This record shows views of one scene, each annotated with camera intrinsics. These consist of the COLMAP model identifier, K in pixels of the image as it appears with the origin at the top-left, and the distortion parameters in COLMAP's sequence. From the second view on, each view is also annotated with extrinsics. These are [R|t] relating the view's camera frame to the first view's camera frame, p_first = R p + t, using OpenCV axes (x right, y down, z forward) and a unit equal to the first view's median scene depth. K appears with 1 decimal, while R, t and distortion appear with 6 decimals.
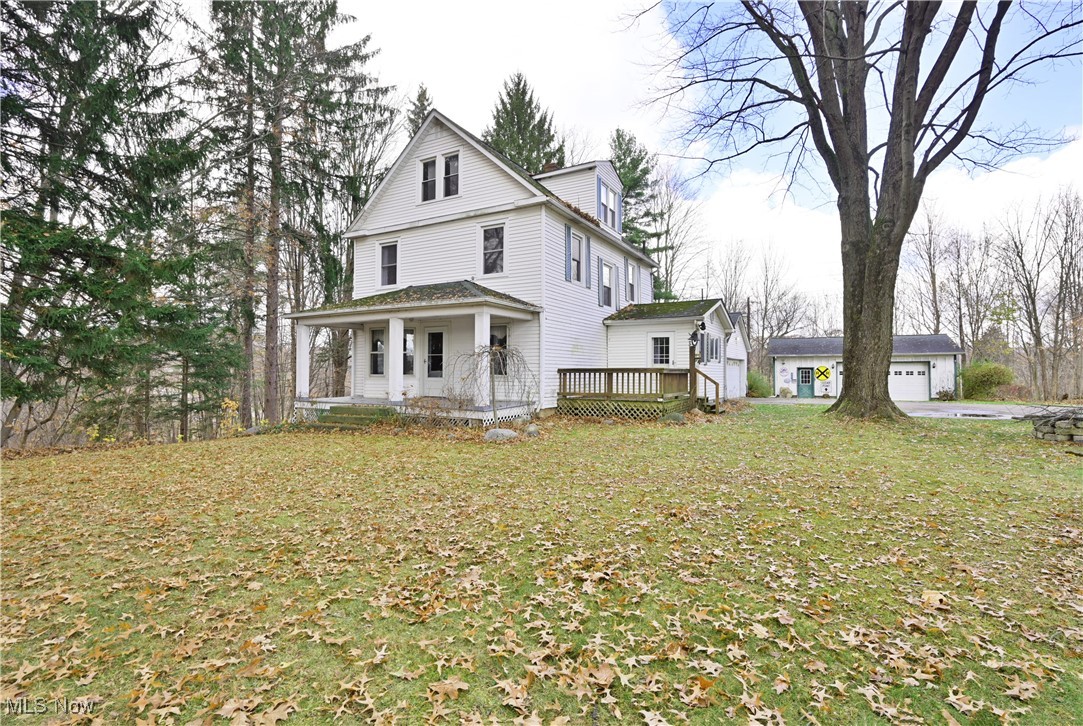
lens RADIAL K [[508.7, 0, 541.5], [0, 508.7, 363.0], [0, 0, 1]] dist [0.000306, 0.000018]
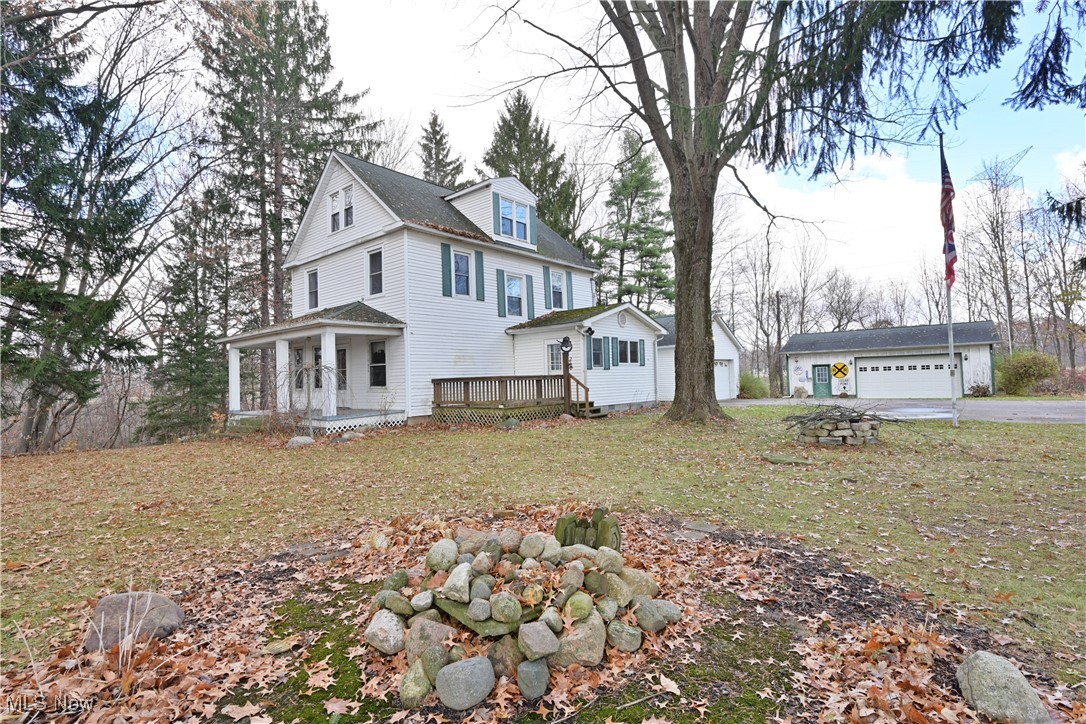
lens RADIAL K [[515.2, 0, 544.1], [0, 515.2, 358.4], [0, 0, 1]] dist [0.001083, 0.000218]
pose [[0.982173, -0.039628, -0.183755, 0.407085], [0.036199, 0.999103, -0.021976, -0.000020], [0.184461, 0.014933, 0.982726, -0.018025]]
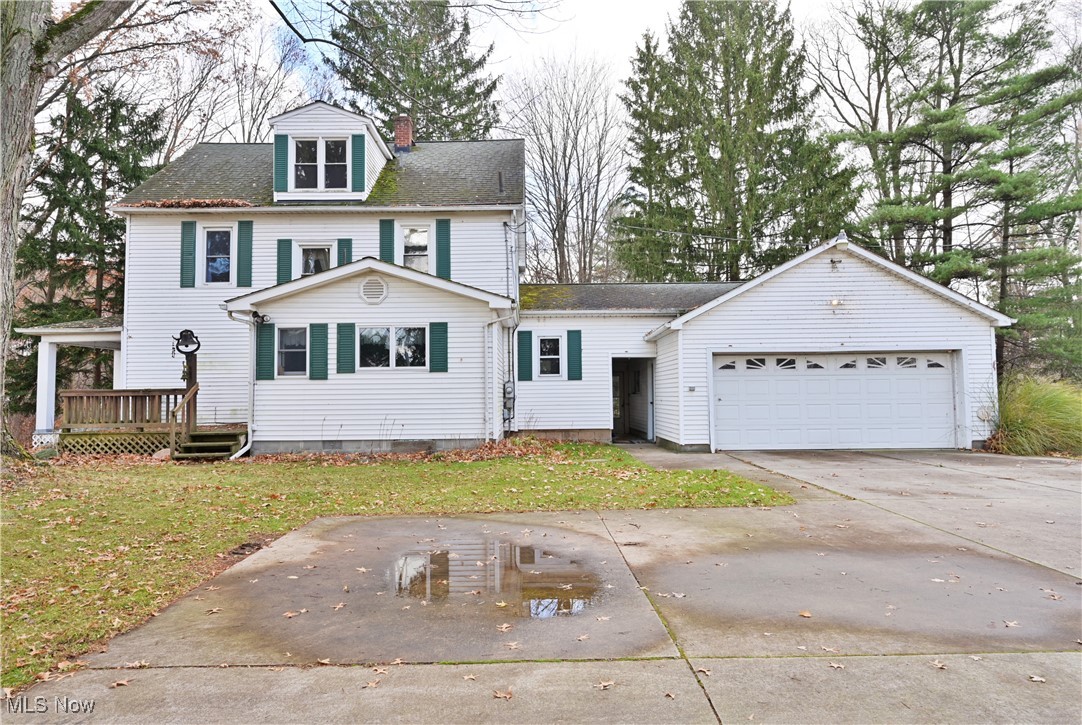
lens RADIAL K [[597.7, 0, 541.0], [0, 597.7, 362.5], [0, 0, 1]] dist [-0.000502, 0.000726]
pose [[0.515335, -0.056932, -0.855096, 1.093203], [0.029899, 0.998378, -0.048453, 0.027183], [0.856467, -0.000597, 0.516201, 0.896561]]
